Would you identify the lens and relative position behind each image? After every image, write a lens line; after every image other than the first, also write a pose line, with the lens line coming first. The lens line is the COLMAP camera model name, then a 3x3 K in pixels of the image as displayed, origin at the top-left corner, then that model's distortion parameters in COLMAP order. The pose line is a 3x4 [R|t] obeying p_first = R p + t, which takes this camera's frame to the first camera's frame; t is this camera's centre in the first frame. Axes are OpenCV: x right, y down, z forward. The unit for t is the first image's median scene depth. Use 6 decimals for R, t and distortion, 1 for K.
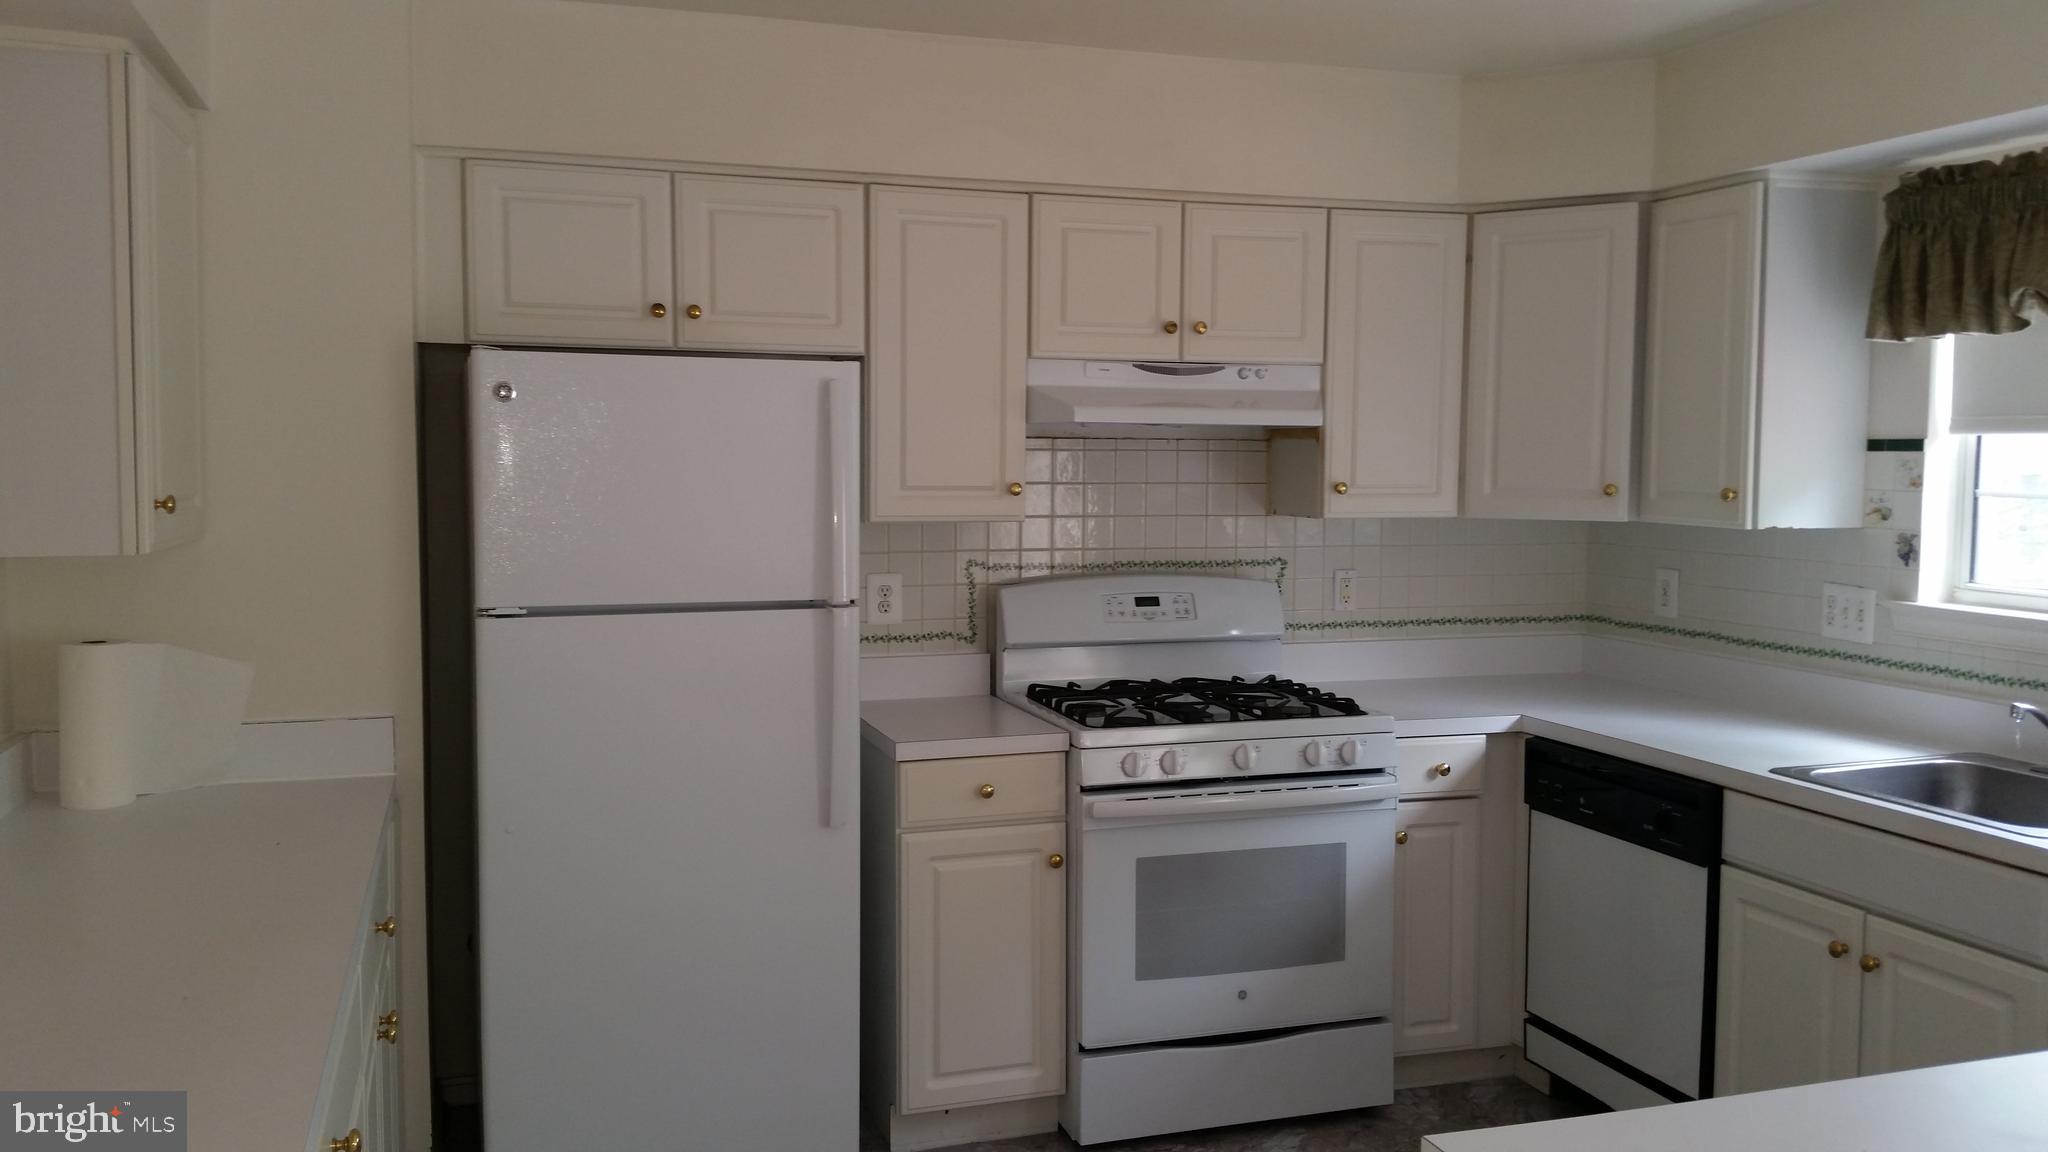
lens RADIAL K [[1682.8, 0, 1024.0], [0, 1682.8, 576.0], [0, 0, 1]] dist [0.014283, 0.001001]
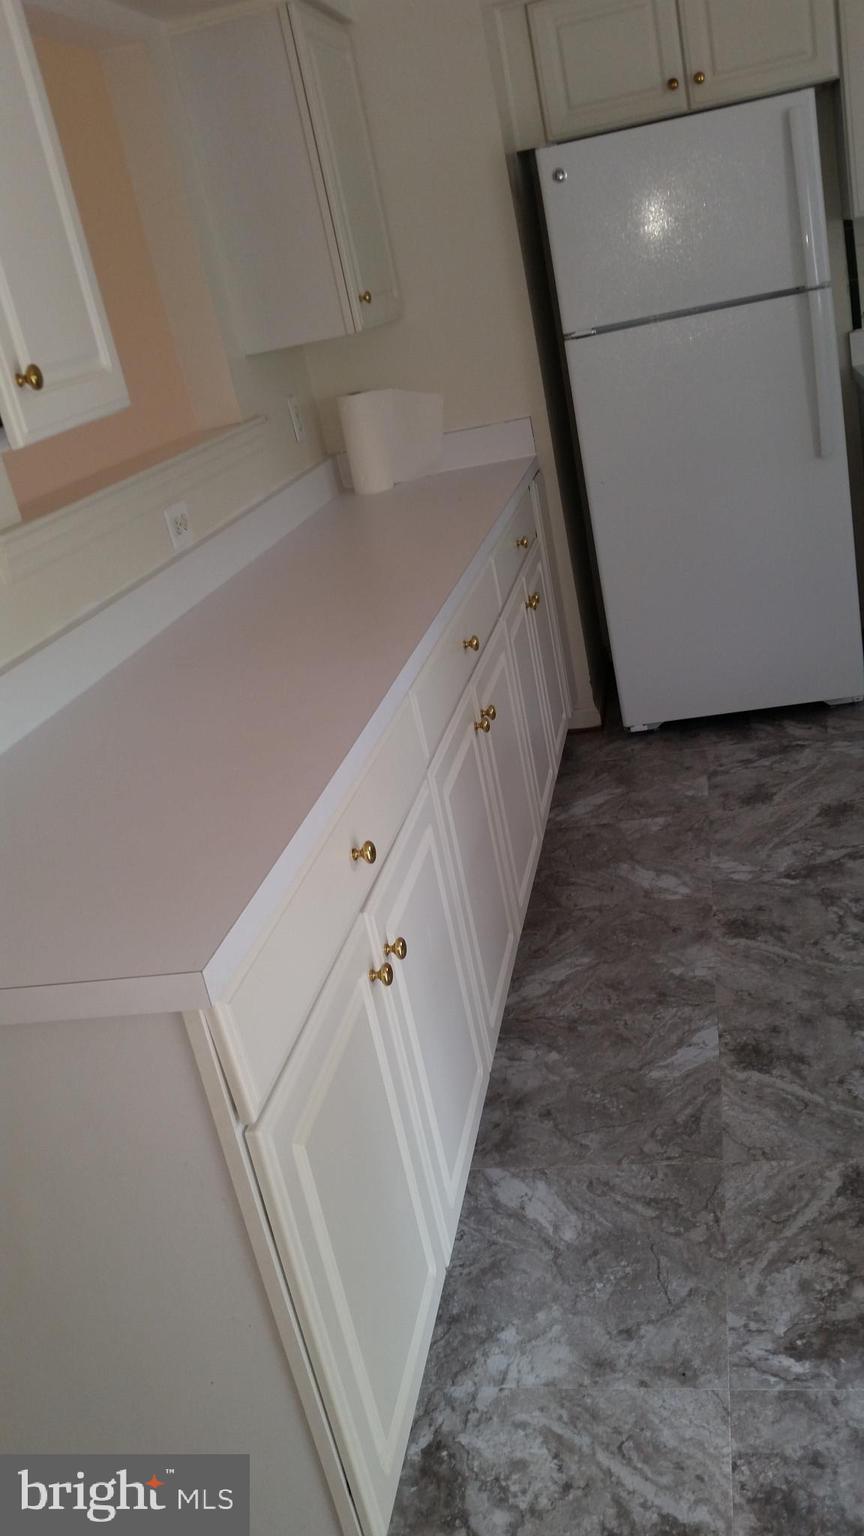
lens RADIAL K [[1279.8, 0, 432.0], [0, 1279.8, 768.0], [0, 0, 1]] dist [-0.006275, 0.000579]
pose [[0.854214, 0.005133, -0.519896, 0.162547], [0.165327, 0.945368, 0.280973, 0.042605], [0.492935, -0.325964, 0.806698, -0.097493]]
